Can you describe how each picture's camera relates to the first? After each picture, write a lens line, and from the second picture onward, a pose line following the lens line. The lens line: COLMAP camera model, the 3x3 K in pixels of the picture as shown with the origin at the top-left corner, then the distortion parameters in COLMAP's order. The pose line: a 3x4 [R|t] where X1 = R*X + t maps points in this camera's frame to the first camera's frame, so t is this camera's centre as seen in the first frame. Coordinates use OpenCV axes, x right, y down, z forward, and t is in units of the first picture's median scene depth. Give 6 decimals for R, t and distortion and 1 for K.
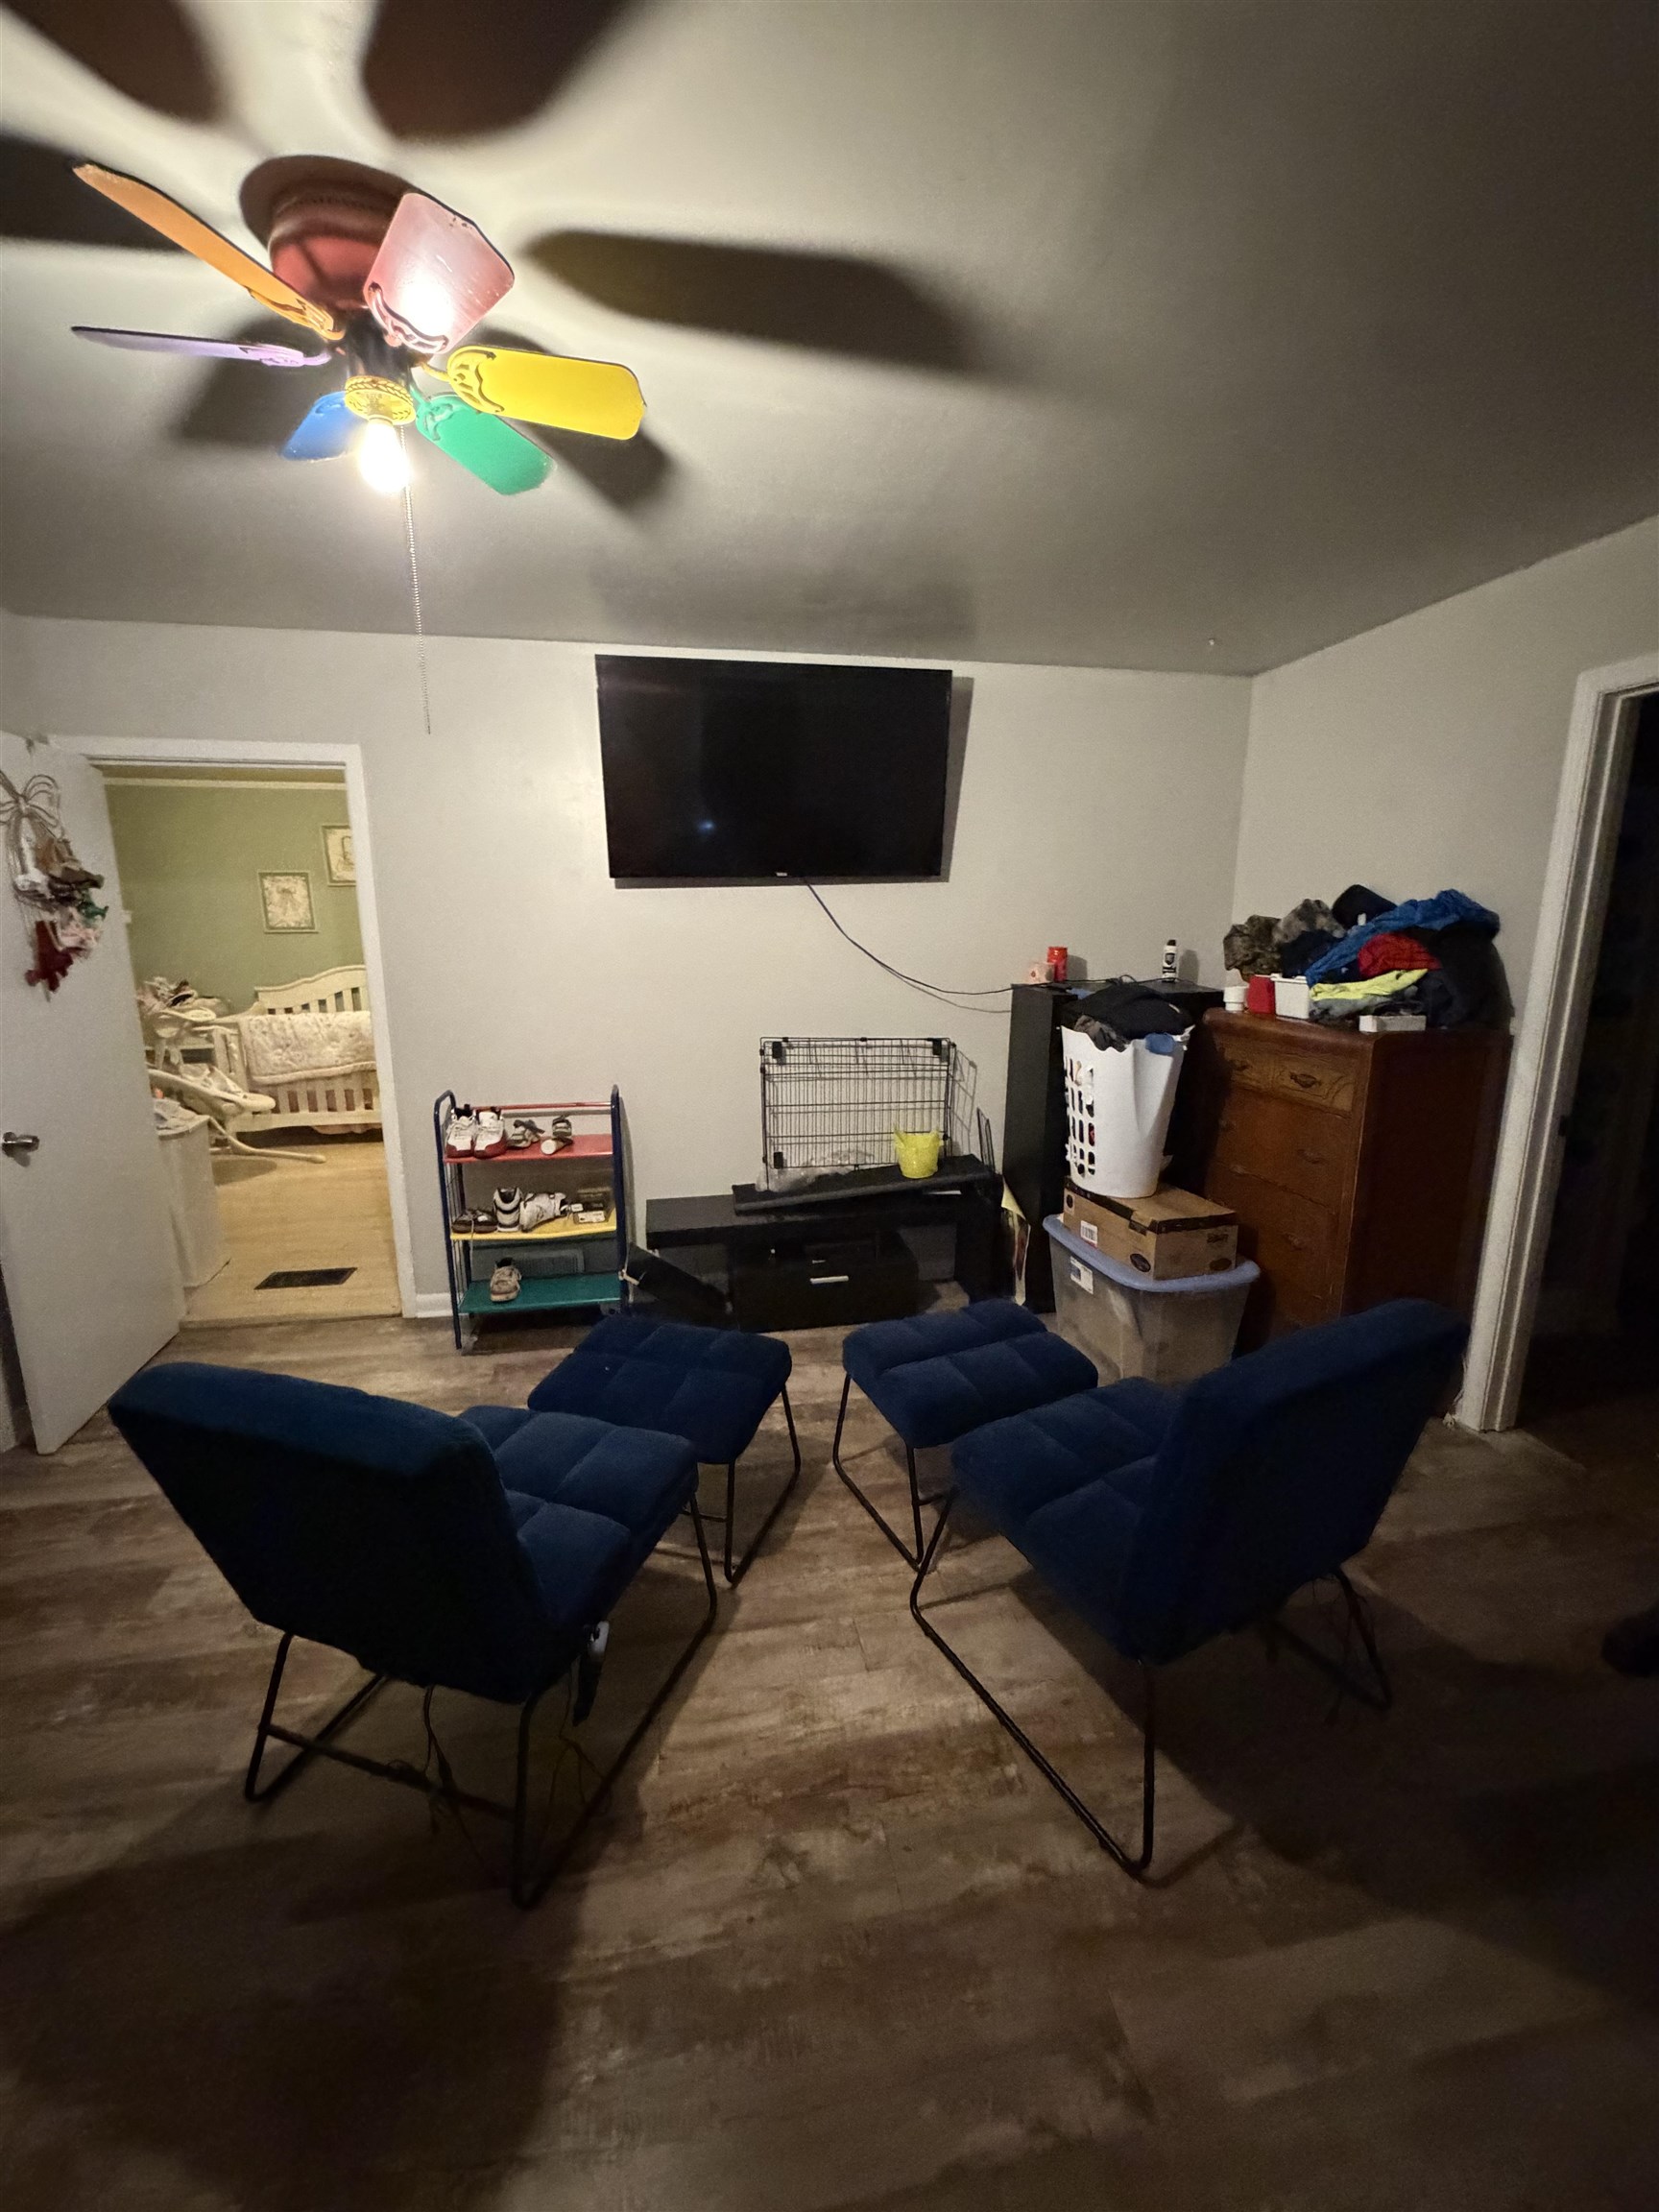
lens RADIAL K [[897.9, 0, 830.5], [0, 897.9, 1104.3], [0, 0, 1]] dist [0.000029, 0.000271]
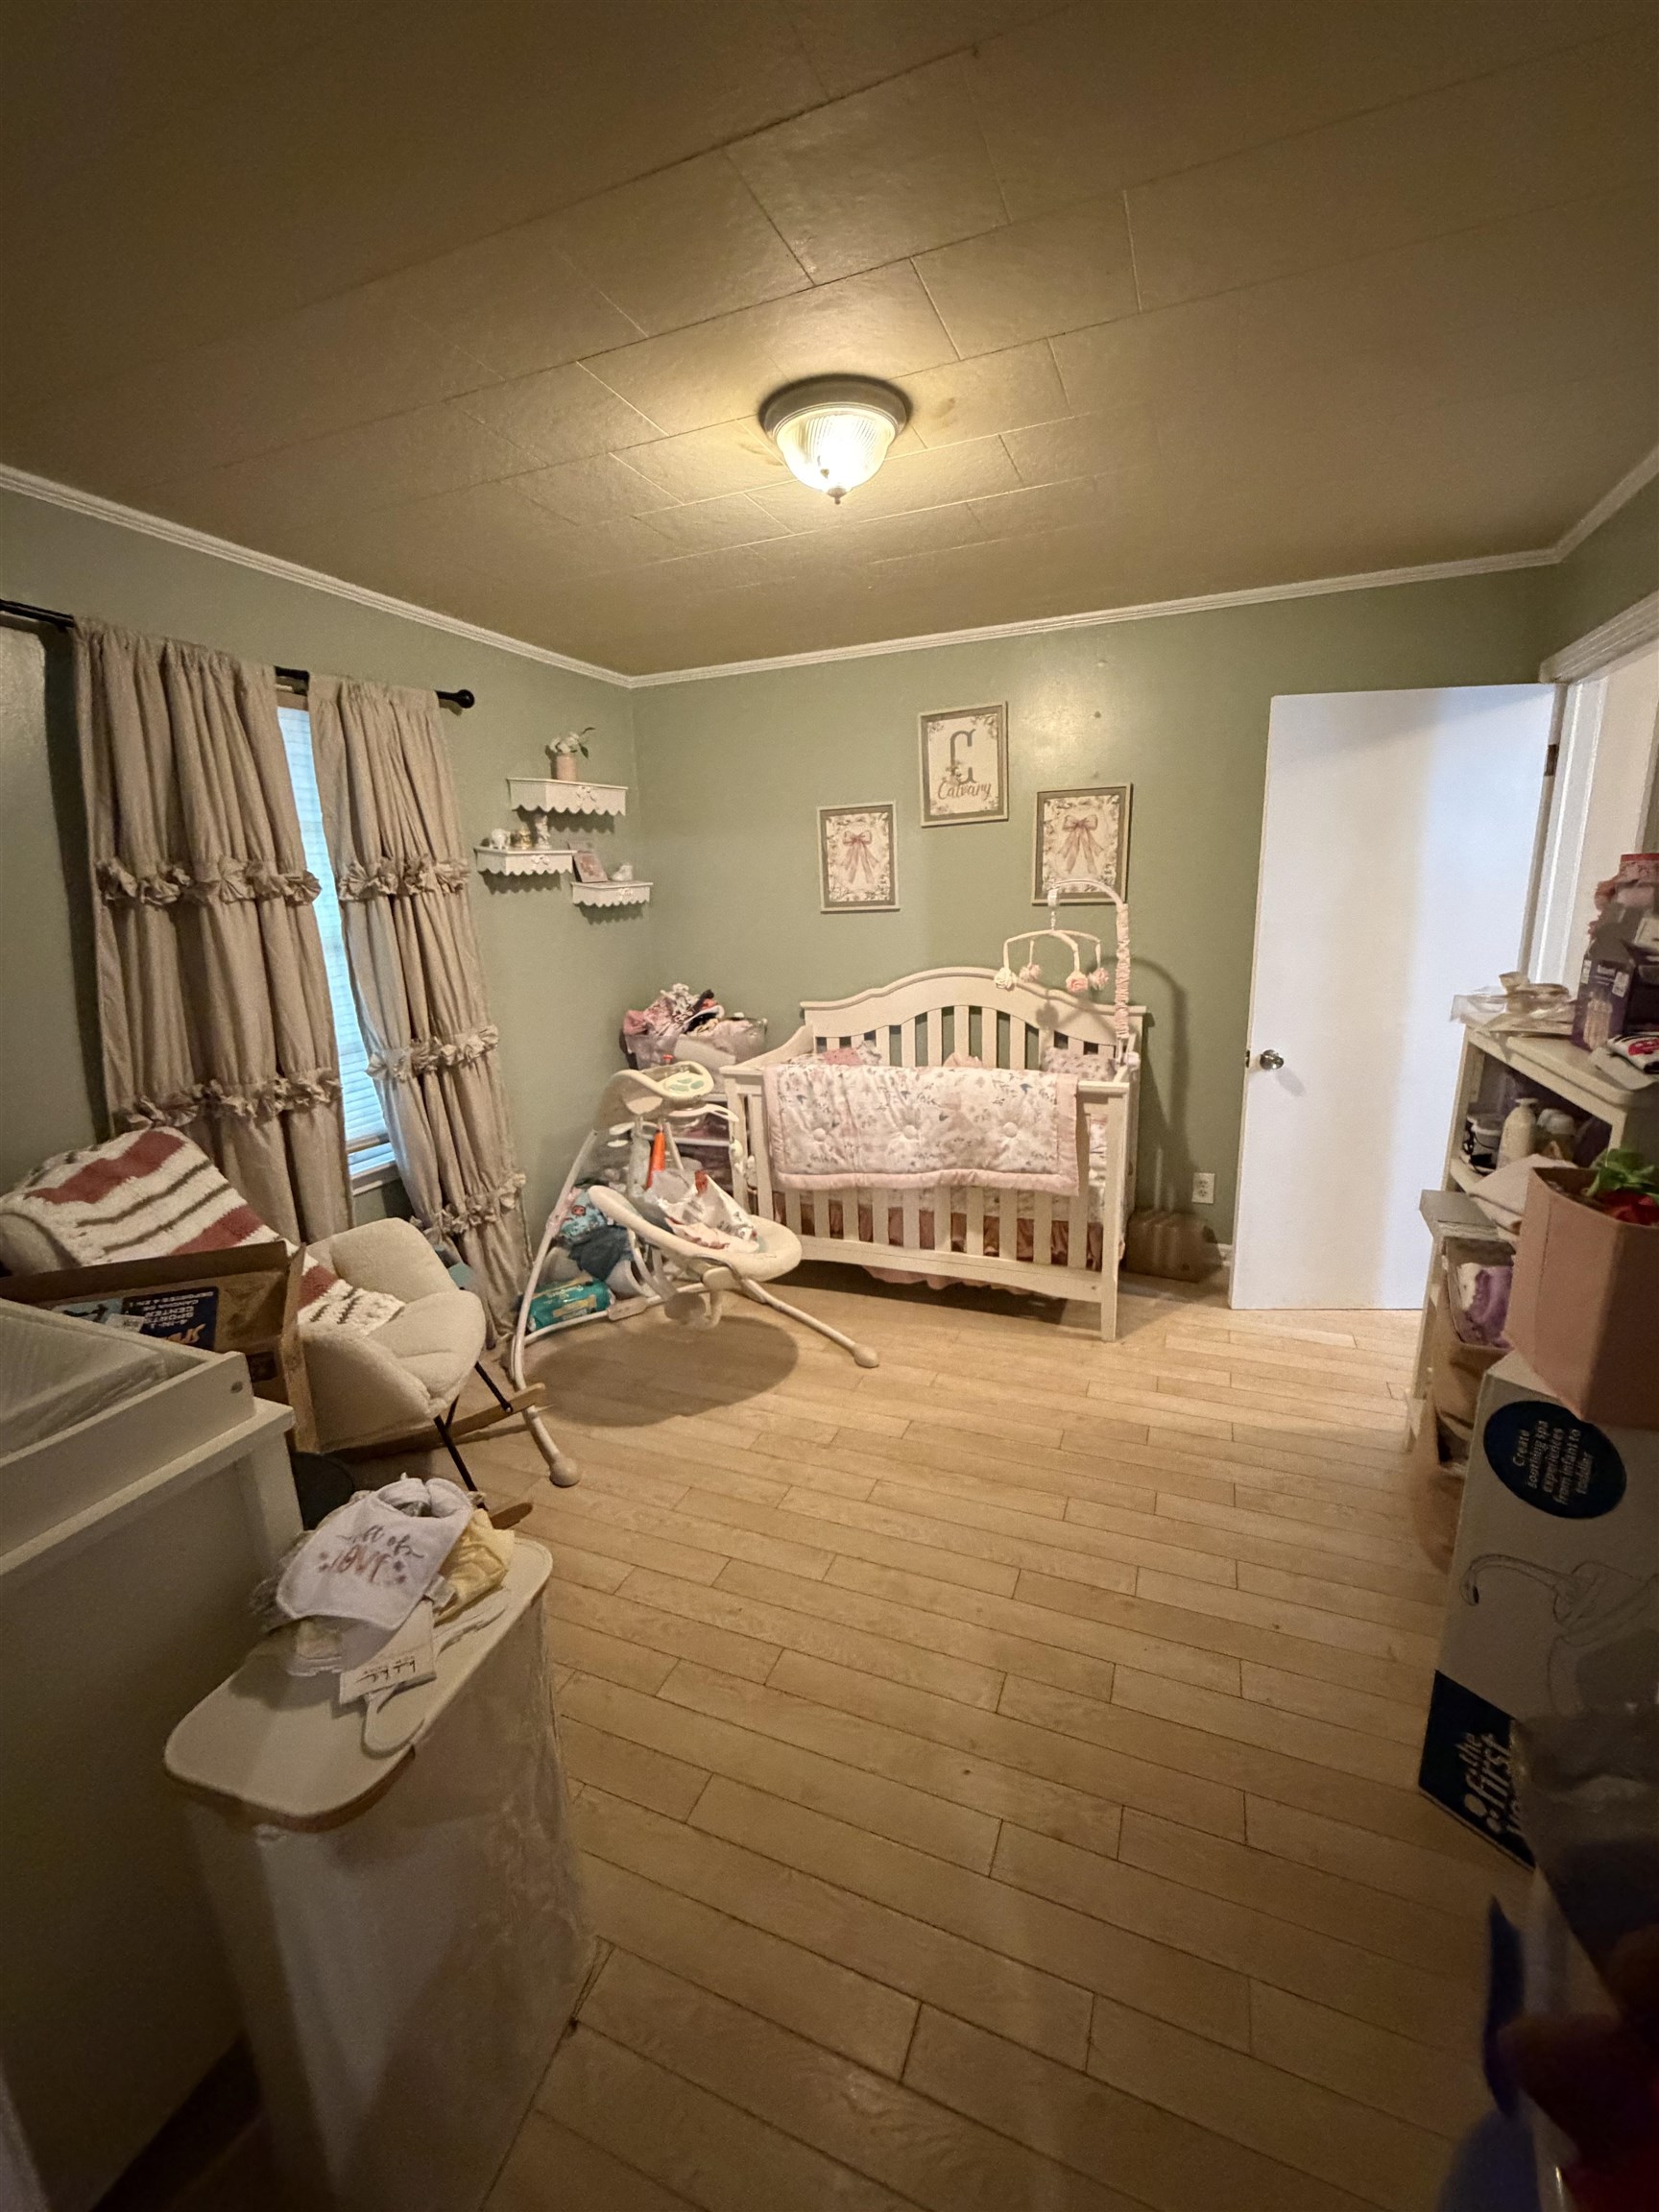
lens RADIAL K [[897.9, 0, 832.2], [0, 897.9, 1107.7], [0, 0, 1]] dist [0.000029, 0.000271]
pose [[0.839159, 0.100600, -0.534501, -0.303518], [-0.077571, 0.994836, 0.065456, -0.105460], [0.538326, -0.013467, 0.842629, 0.519657]]
